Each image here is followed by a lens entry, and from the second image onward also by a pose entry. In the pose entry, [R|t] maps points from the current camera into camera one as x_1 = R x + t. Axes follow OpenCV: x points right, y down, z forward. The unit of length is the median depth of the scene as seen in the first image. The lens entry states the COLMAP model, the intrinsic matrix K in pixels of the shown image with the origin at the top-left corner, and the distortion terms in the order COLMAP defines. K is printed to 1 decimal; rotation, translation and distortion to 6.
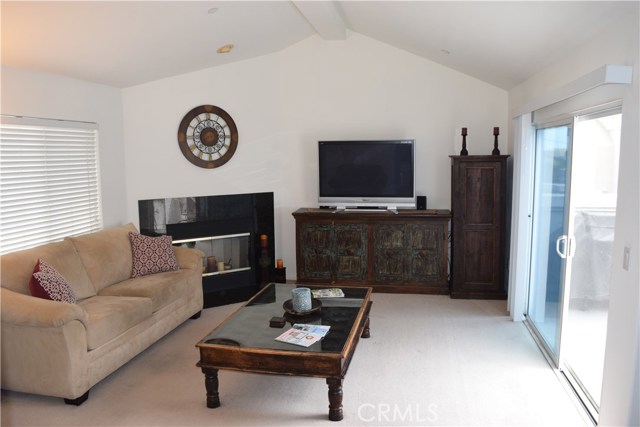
lens RADIAL K [[513.6, 0, 320.0], [0, 513.6, 213.5], [0, 0, 1]] dist [-0.088525, 0.003179]
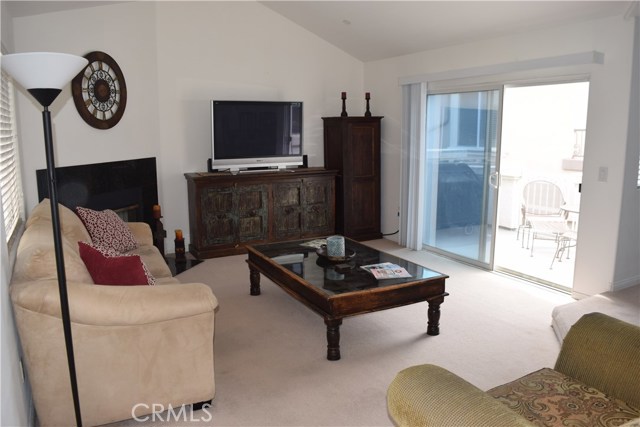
lens RADIAL K [[513.6, 0, 320.0], [0, 513.6, 213.5], [0, 0, 1]] dist [-0.088525, 0.003179]
pose [[0.770572, -0.099504, 0.629537, -0.472330], [0.073182, 0.995018, 0.067695, 0.018135], [-0.633137, -0.006093, 0.774016, 0.144932]]
